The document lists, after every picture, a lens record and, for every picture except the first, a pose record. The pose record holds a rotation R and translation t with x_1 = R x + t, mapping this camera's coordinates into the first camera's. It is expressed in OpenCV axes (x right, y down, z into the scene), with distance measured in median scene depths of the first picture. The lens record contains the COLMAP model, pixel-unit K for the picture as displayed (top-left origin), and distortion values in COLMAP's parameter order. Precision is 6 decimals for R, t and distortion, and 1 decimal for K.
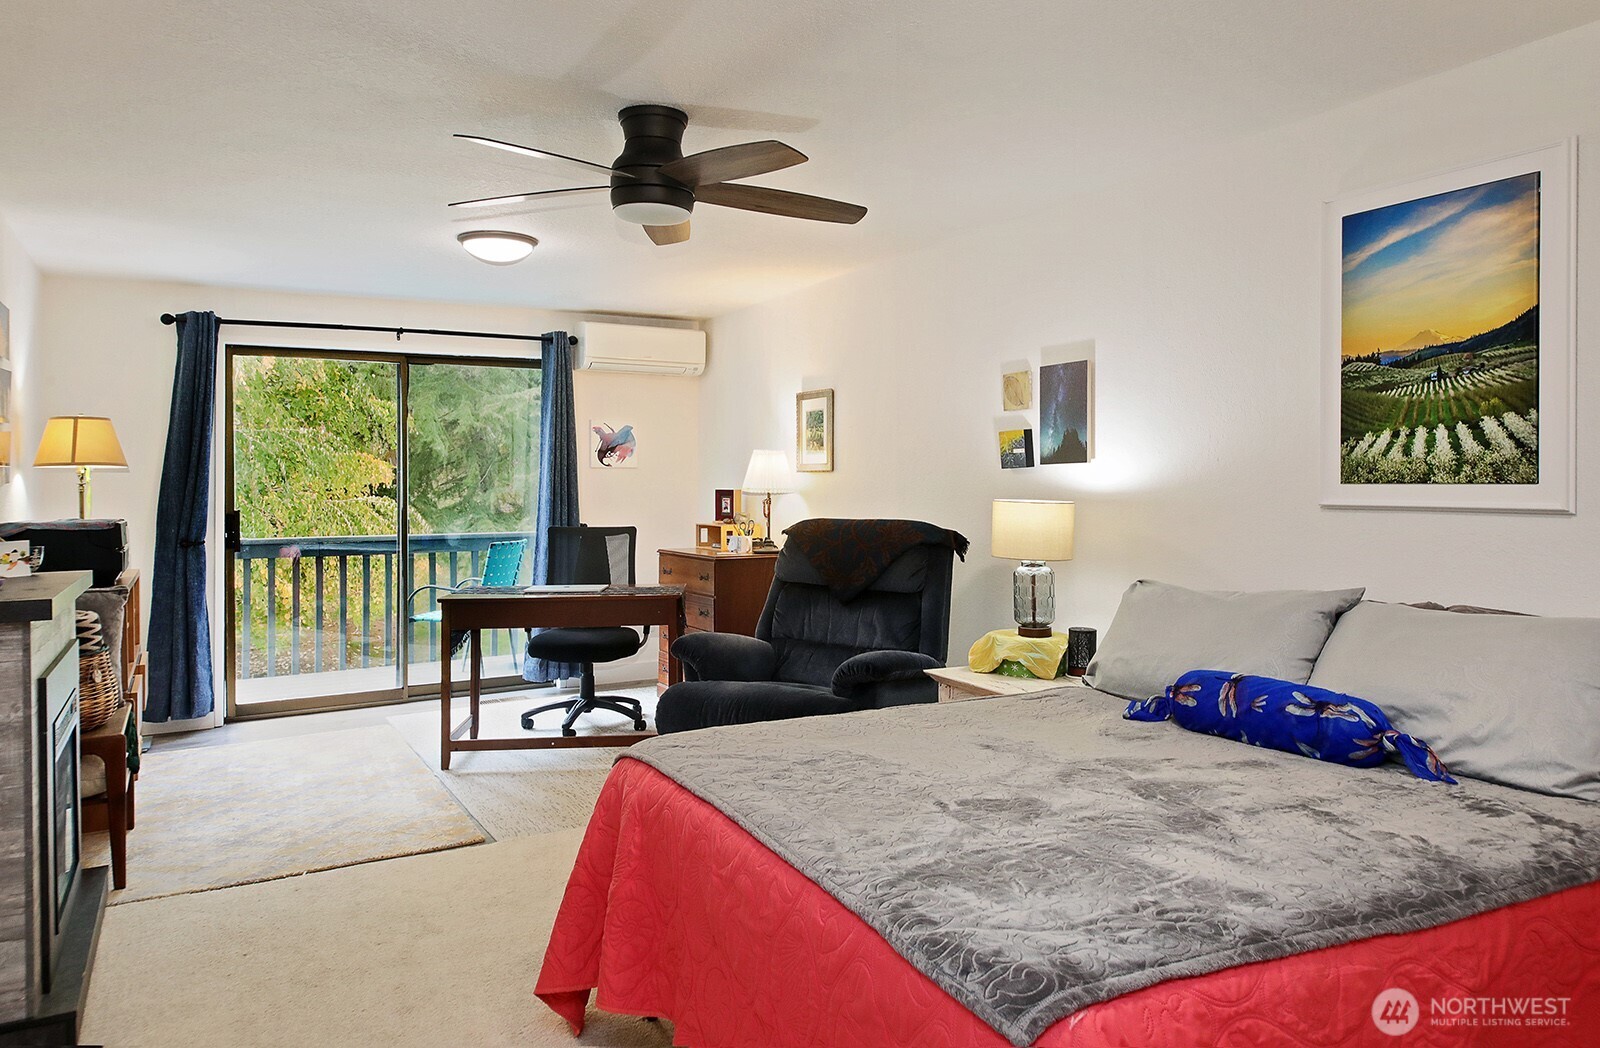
lens RADIAL K [[1075.9, 0, 800.0], [0, 1075.9, 524.0], [0, 0, 1]] dist [0.066286, -0.029106]
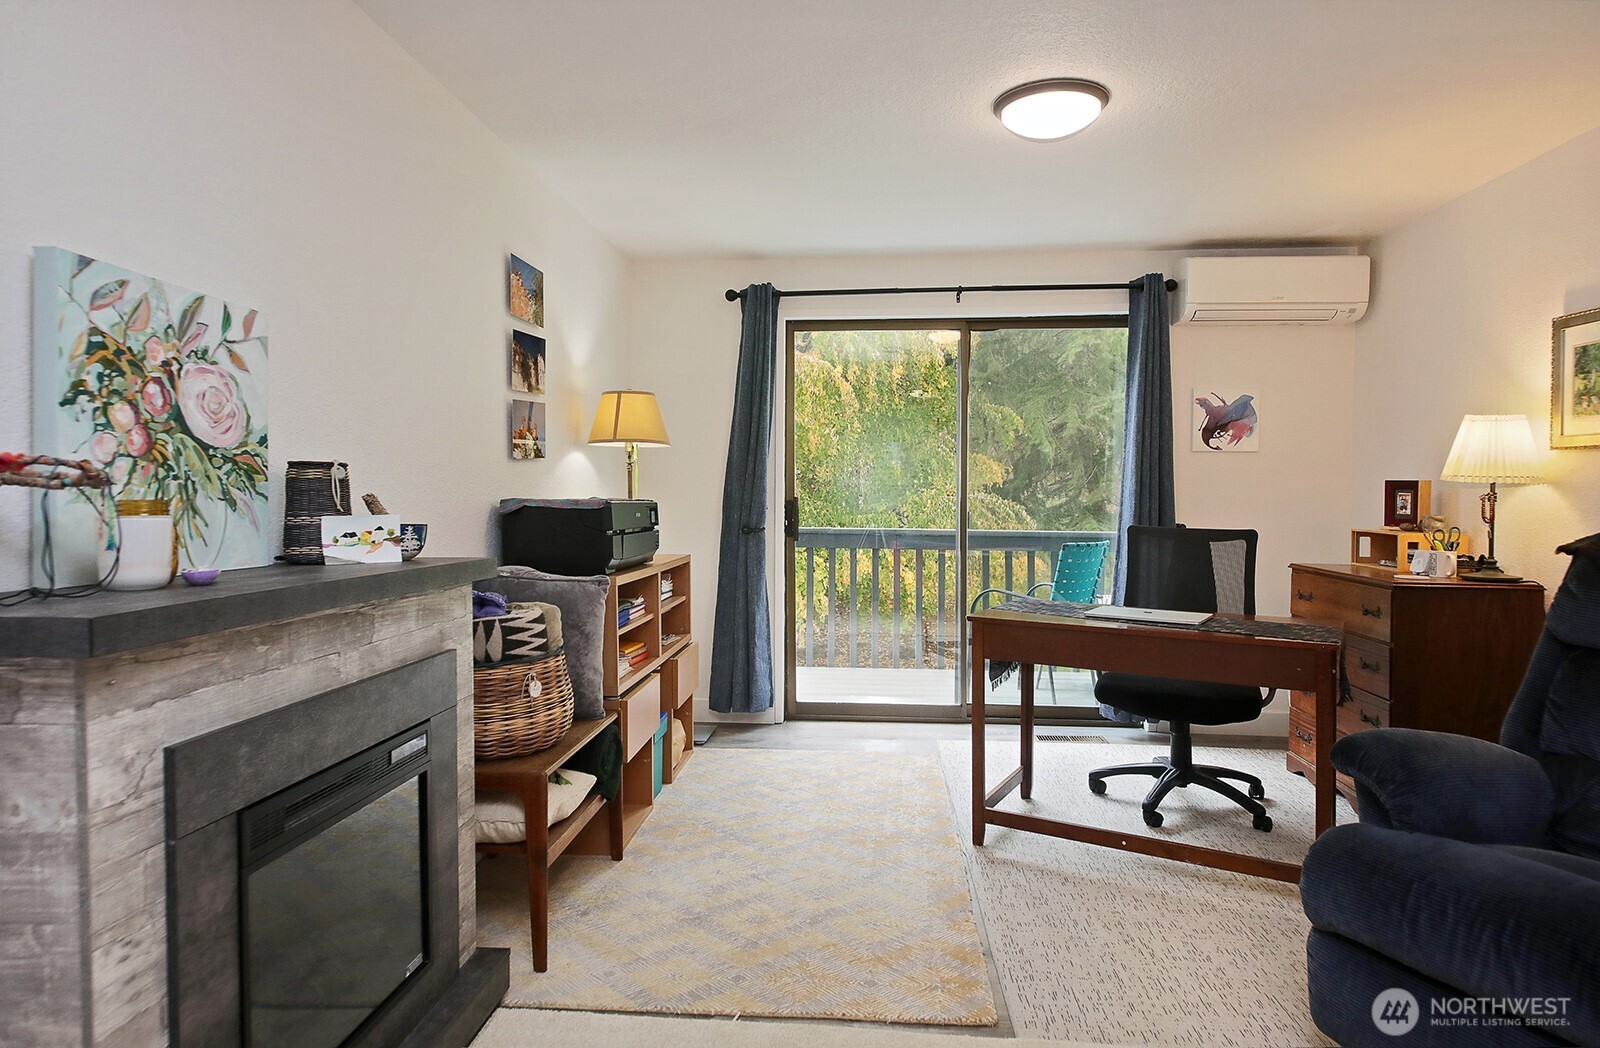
lens RADIAL K [[988.4, 0, 803.8], [0, 988.4, 471.3], [0, 0, 1]] dist [0.068043, -0.066992]
pose [[0.841357, 0.005314, -0.540454, -0.048553], [-0.034147, 0.998477, -0.043341, 0.002613], [0.539400, 0.054920, 0.840257, 0.289081]]
